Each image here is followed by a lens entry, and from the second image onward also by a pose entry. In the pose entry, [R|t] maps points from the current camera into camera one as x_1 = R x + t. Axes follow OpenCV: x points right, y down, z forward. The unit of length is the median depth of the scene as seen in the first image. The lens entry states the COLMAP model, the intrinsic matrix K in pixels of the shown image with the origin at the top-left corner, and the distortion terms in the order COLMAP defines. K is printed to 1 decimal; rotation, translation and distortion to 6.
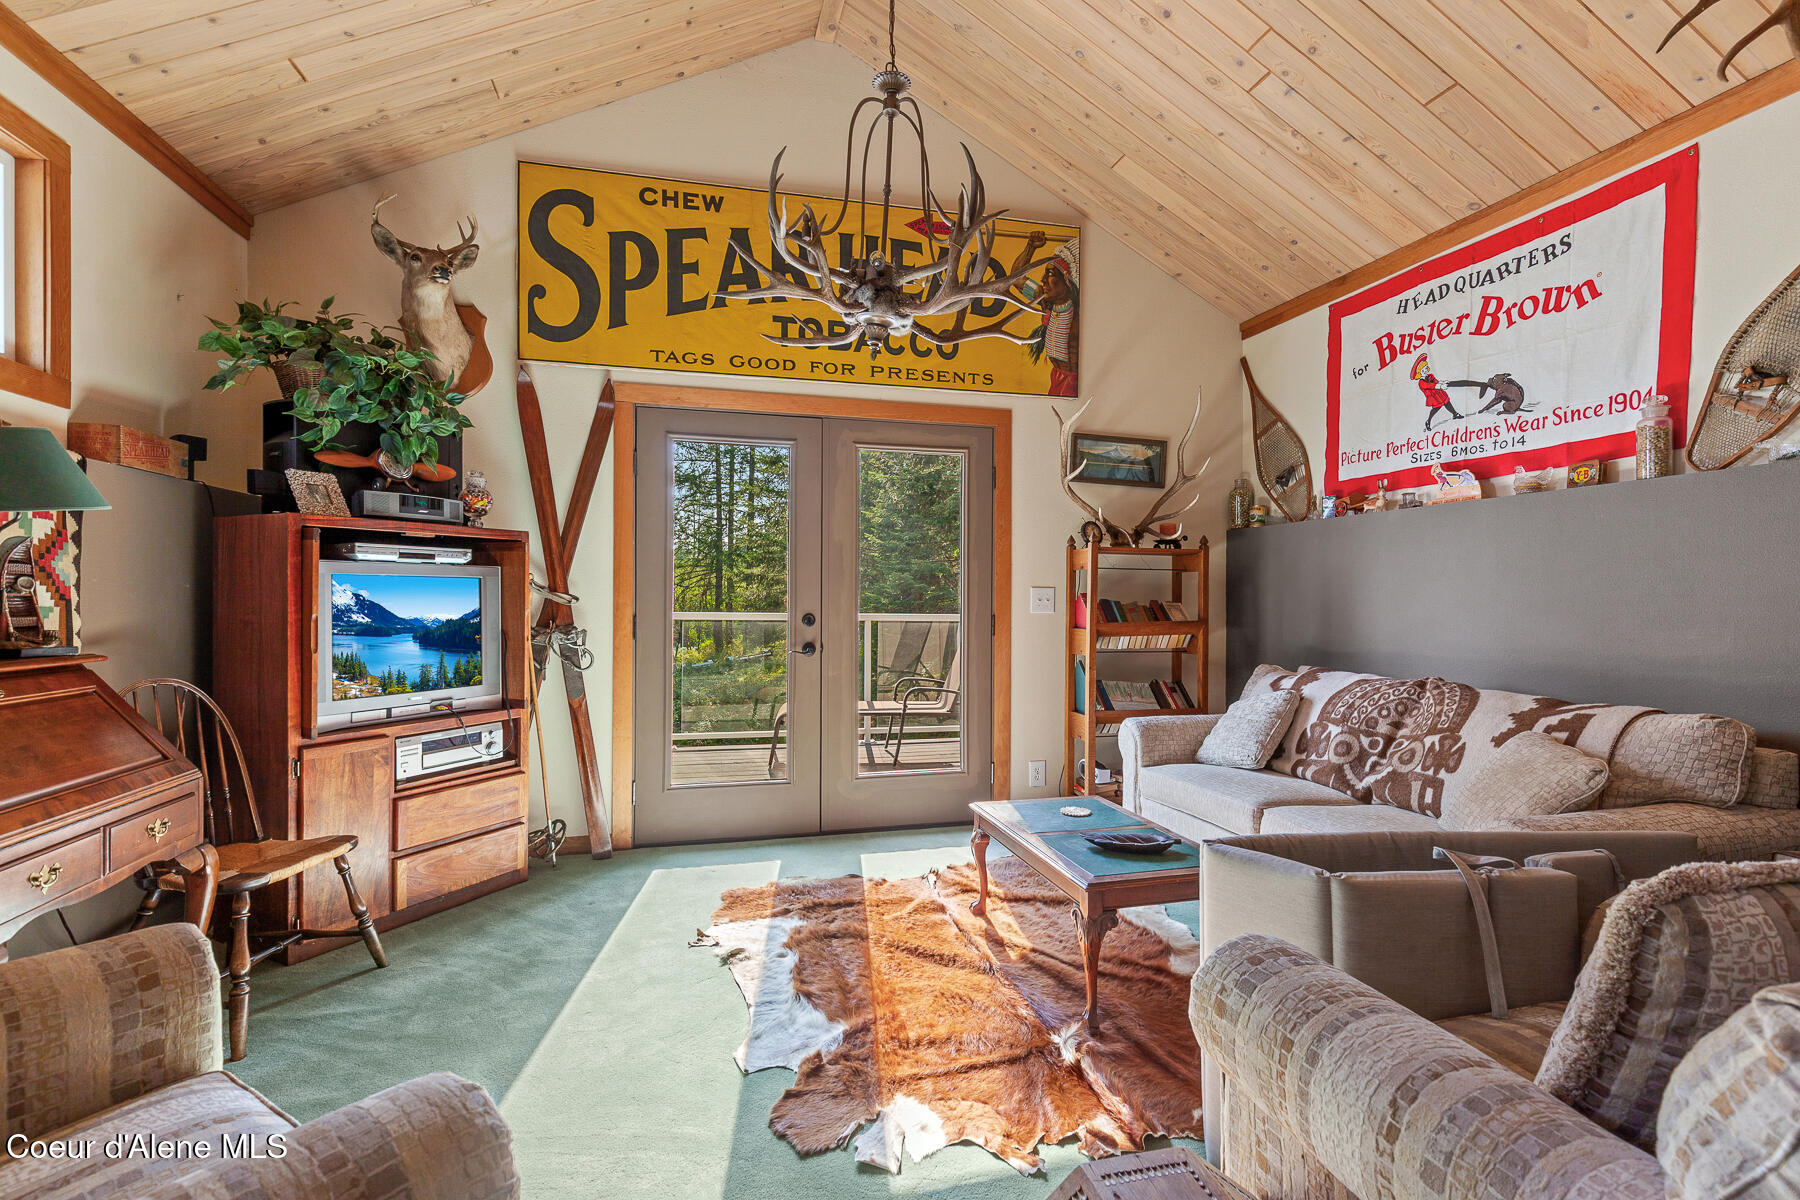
lens RADIAL K [[825.8, 0, 911.2], [0, 825.8, 602.0], [0, 0, 1]] dist [0.001998, 0.000174]
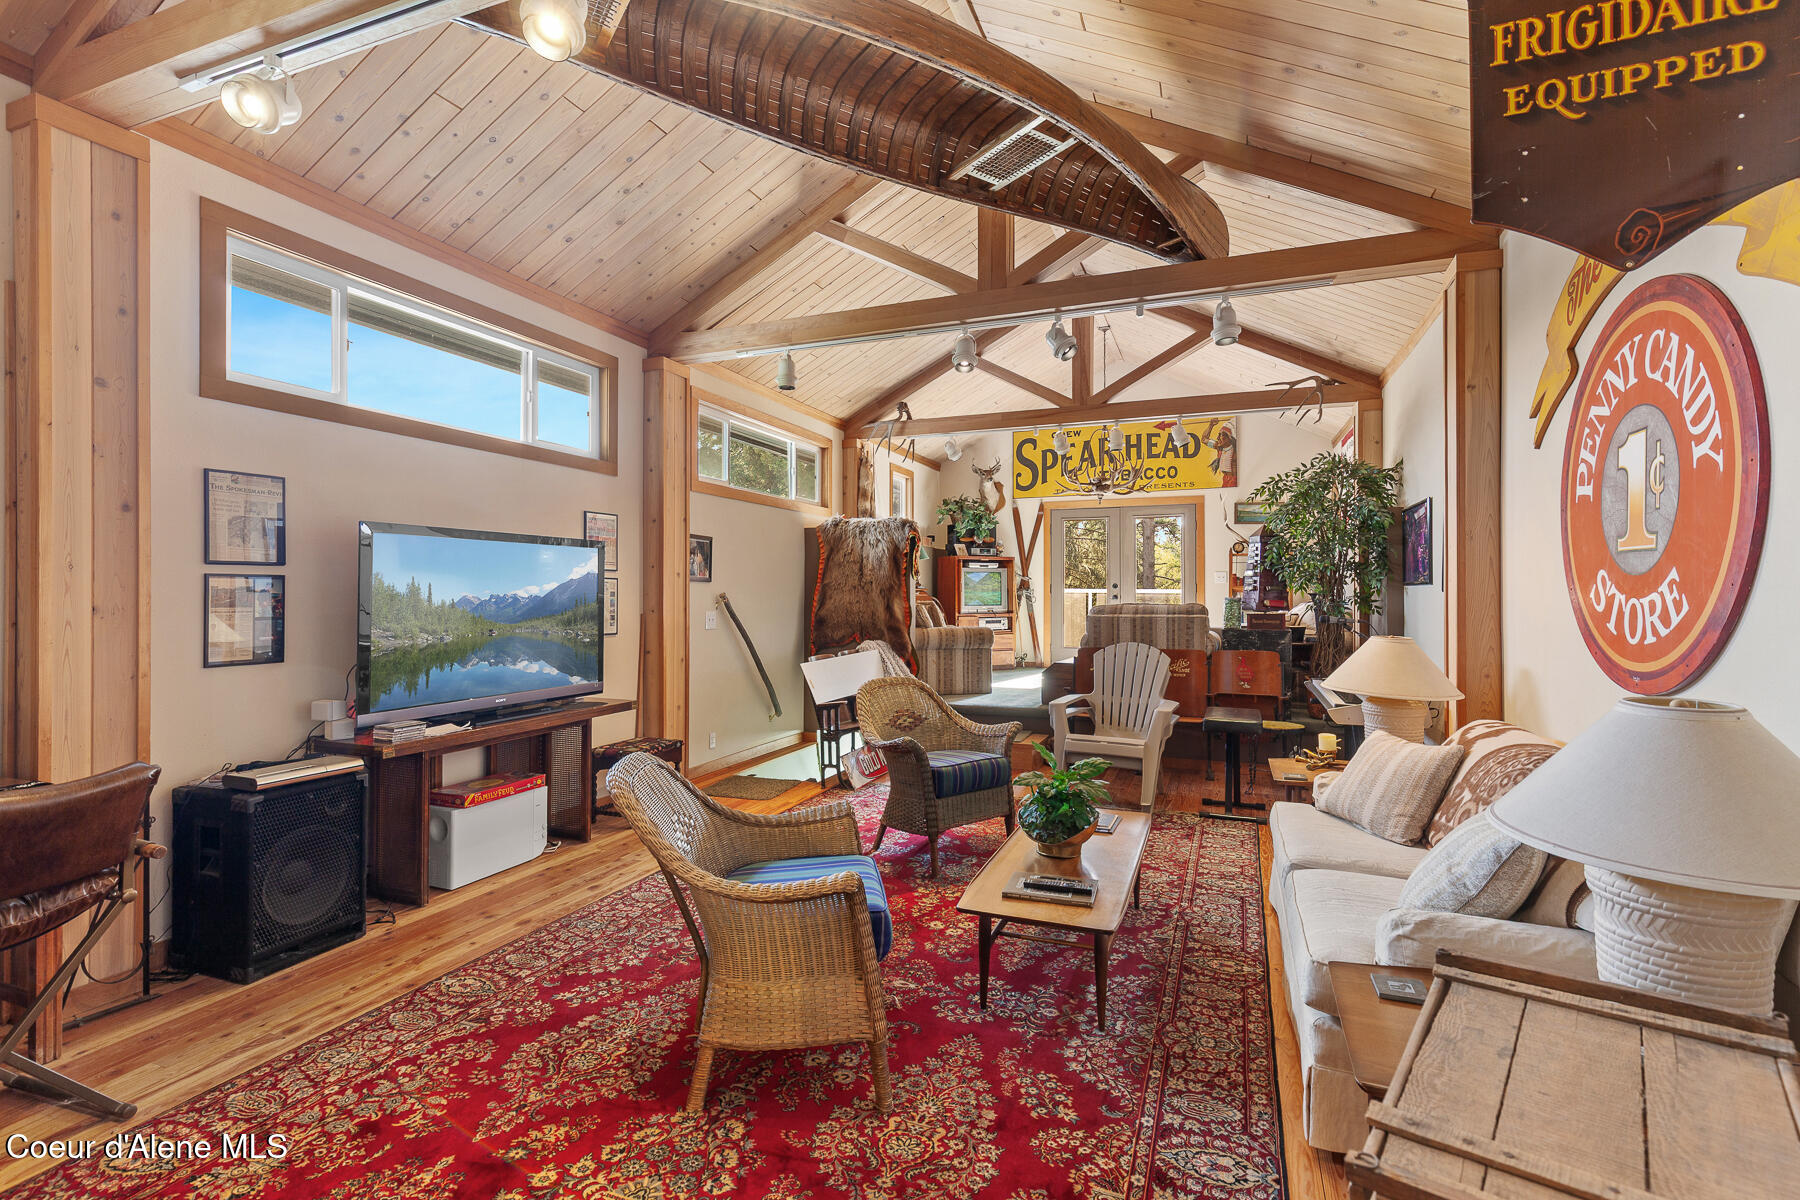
lens RADIAL K [[825.8, 0, 902.9], [0, 825.8, 596.6], [0, 0, 1]] dist [0.001998, 0.000174]
pose [[0.808365, -0.005279, -0.588658, 0.964997], [0.002556, 0.999982, -0.005457, 0.074953], [0.588676, 0.002906, 0.808364, -1.657871]]
